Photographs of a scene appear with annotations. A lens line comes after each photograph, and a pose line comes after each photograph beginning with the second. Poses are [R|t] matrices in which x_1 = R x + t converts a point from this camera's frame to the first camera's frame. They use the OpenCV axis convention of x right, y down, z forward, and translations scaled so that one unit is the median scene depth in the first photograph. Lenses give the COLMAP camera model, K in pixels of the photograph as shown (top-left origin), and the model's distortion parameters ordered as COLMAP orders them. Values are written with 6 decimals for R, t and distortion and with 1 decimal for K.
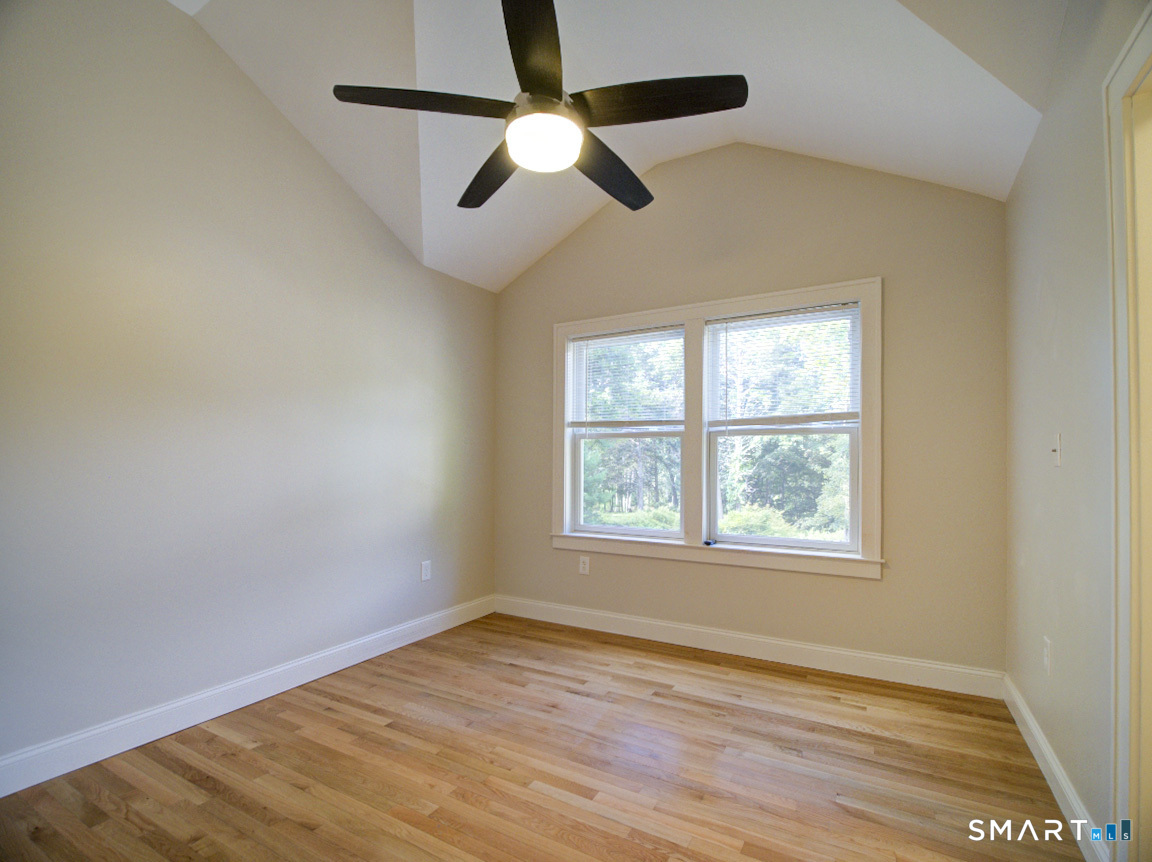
lens RADIAL K [[535.9, 0, 580.4], [0, 535.9, 421.9], [0, 0, 1]] dist [-0.011960, -0.002485]
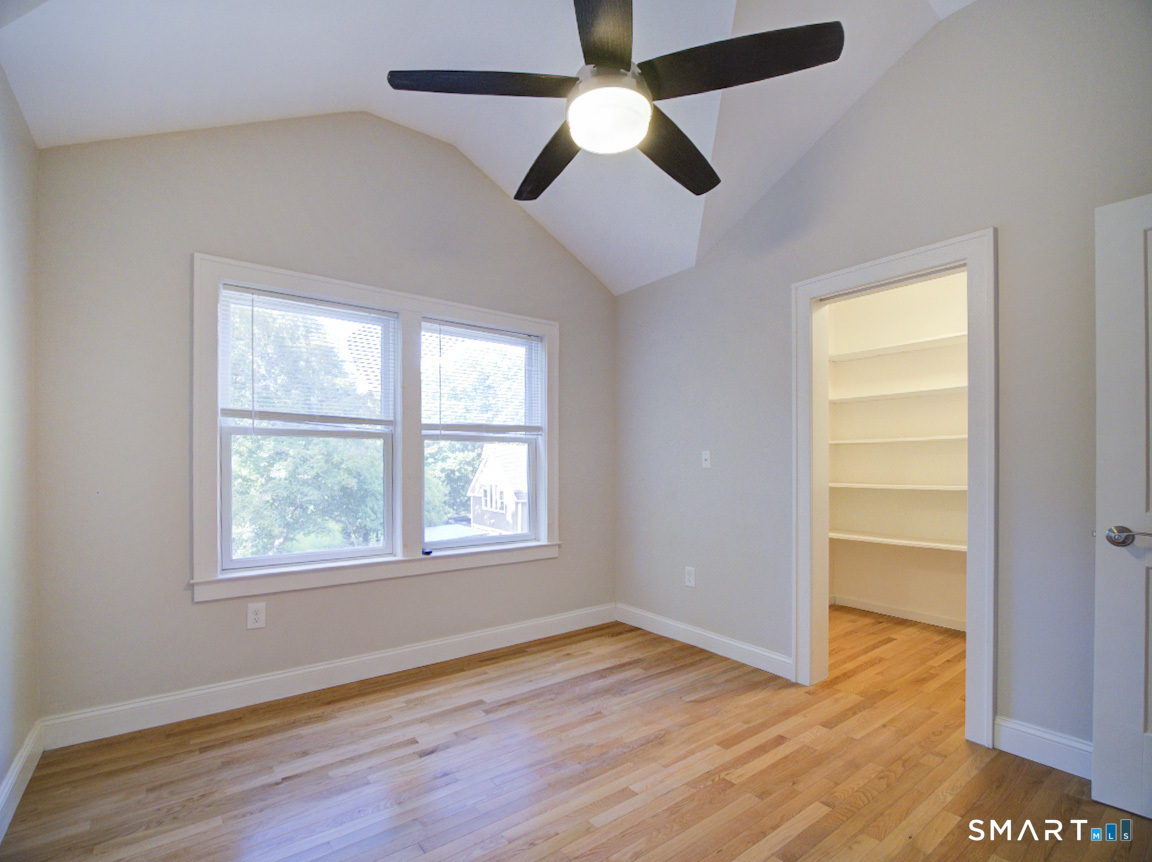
lens RADIAL K [[535.9, 0, 578.4], [0, 535.9, 435.6], [0, 0, 1]] dist [-0.011960, -0.002485]
pose [[0.395530, 0.048550, 0.917169, -0.610391], [-0.063099, 0.997679, -0.025600, 0.030344], [-0.916283, -0.047747, 0.397676, 0.441878]]
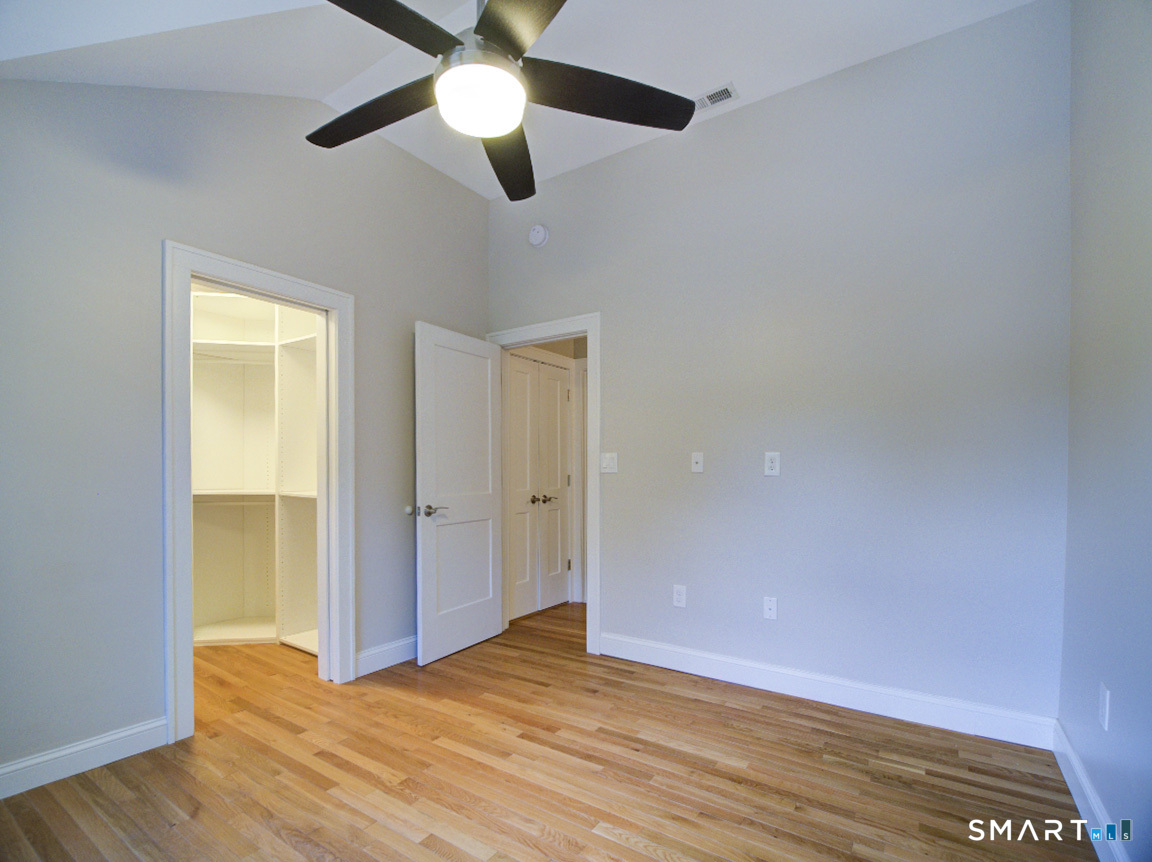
lens RADIAL K [[535.9, 0, 577.9], [0, 535.9, 434.2], [0, 0, 1]] dist [-0.011960, -0.002485]
pose [[-0.996461, 0.000056, 0.084056, -0.191797], [-0.011351, 0.990750, -0.135225, 0.081691], [-0.083286, -0.135700, -0.987243, 1.212823]]
